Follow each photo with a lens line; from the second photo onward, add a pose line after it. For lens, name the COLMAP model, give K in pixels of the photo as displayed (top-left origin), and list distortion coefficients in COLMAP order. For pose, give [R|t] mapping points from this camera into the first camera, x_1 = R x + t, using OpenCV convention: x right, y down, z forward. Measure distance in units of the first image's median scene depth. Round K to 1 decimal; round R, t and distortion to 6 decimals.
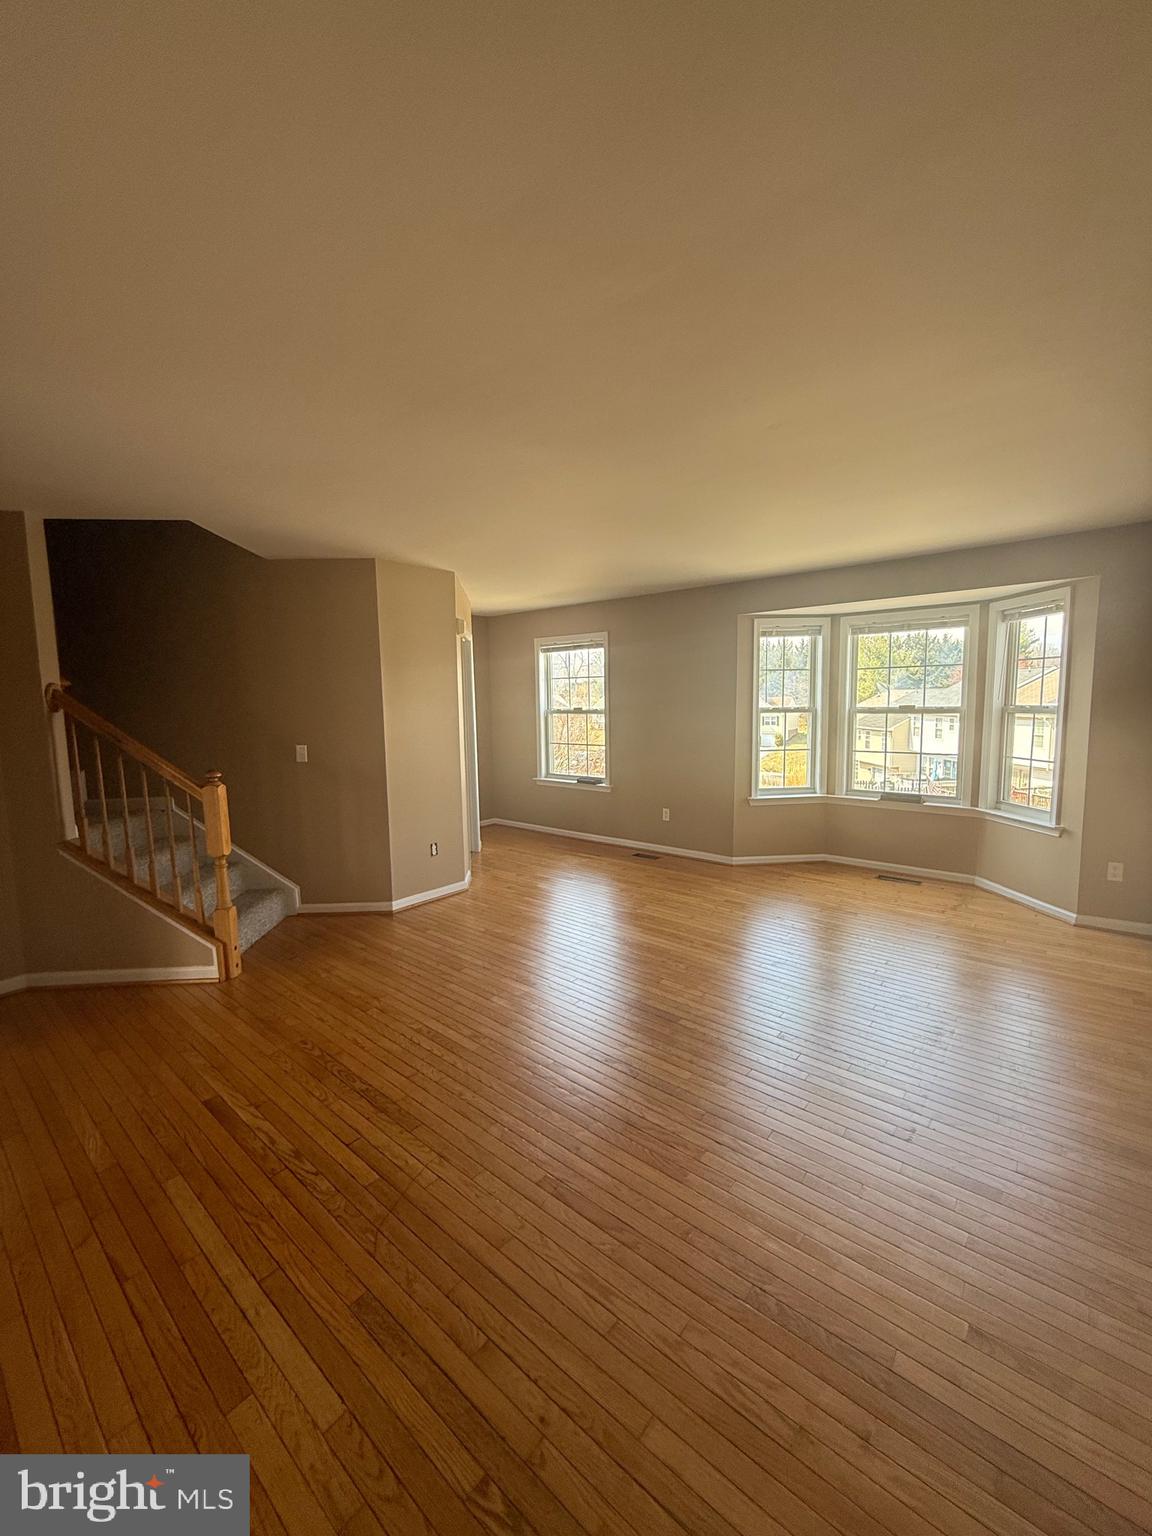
lens RADIAL K [[611.4, 0, 567.3], [0, 611.4, 768.2], [0, 0, 1]] dist [0.001121, -0.000366]
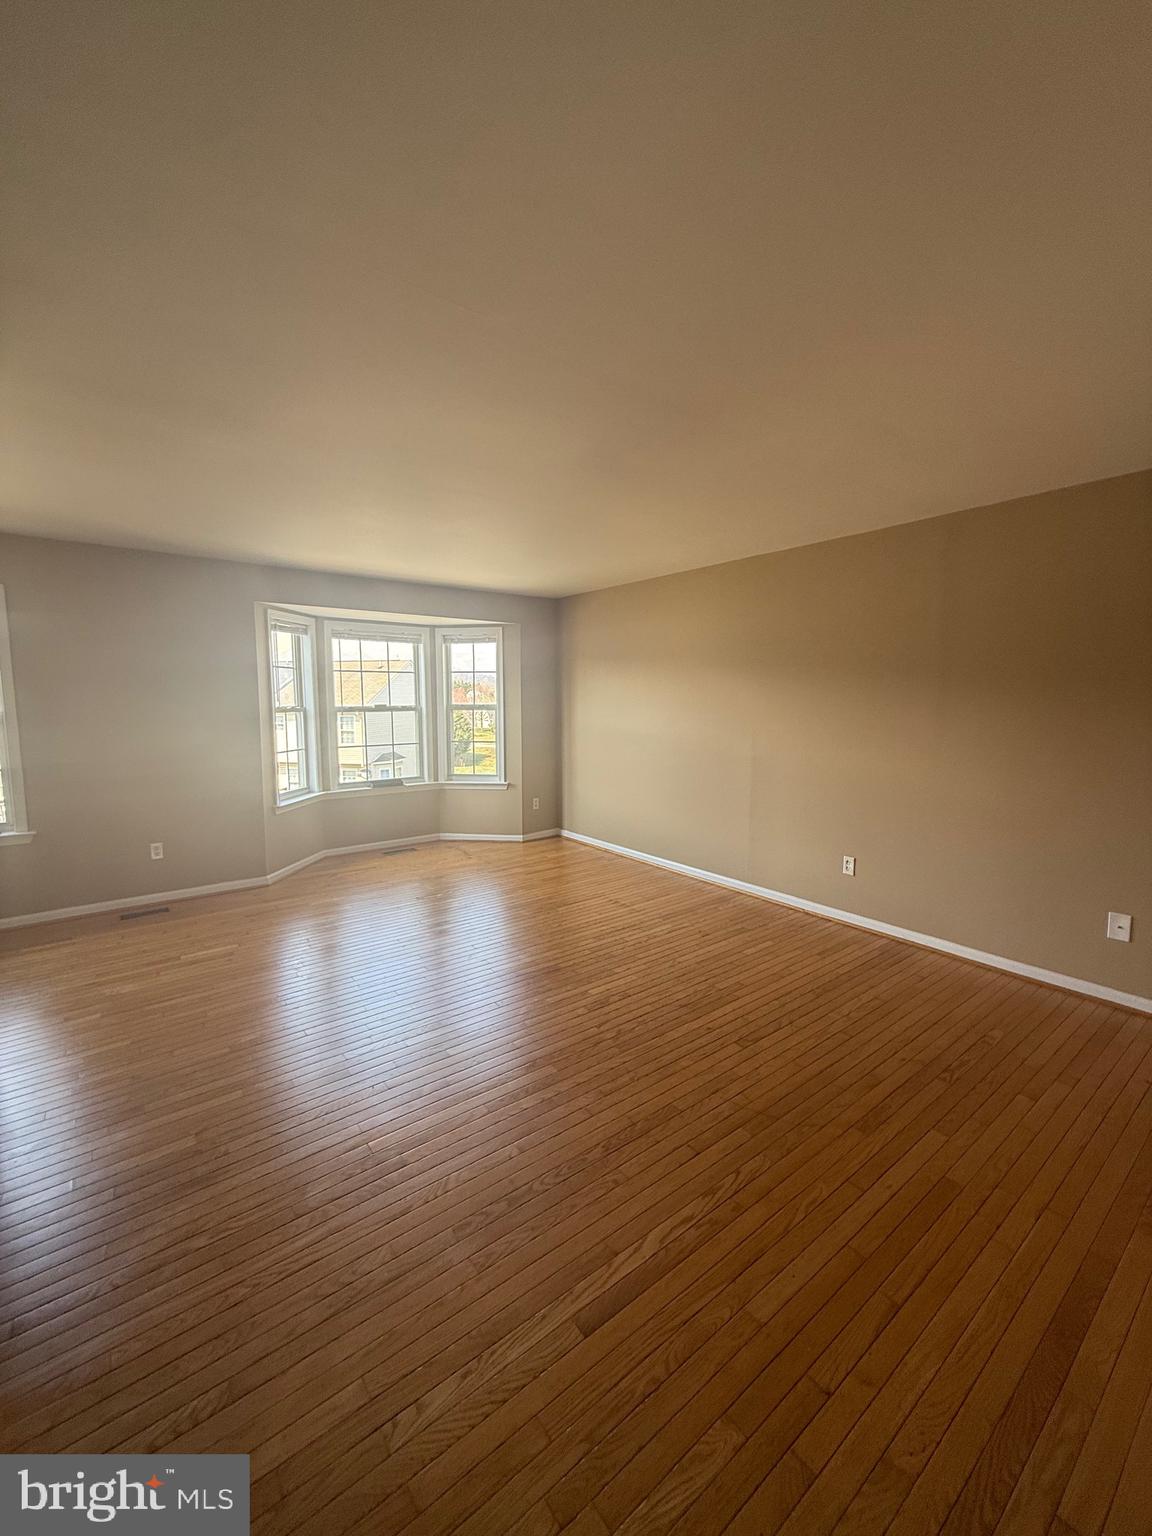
lens RADIAL K [[611.4, 0, 583.7], [0, 611.4, 774.8], [0, 0, 1]] dist [0.001121, -0.000366]
pose [[0.207196, -0.108165, 0.972301, -0.582481], [0.106772, 0.990432, 0.087428, -0.034164], [-0.972455, 0.085700, 0.216763, 0.422218]]
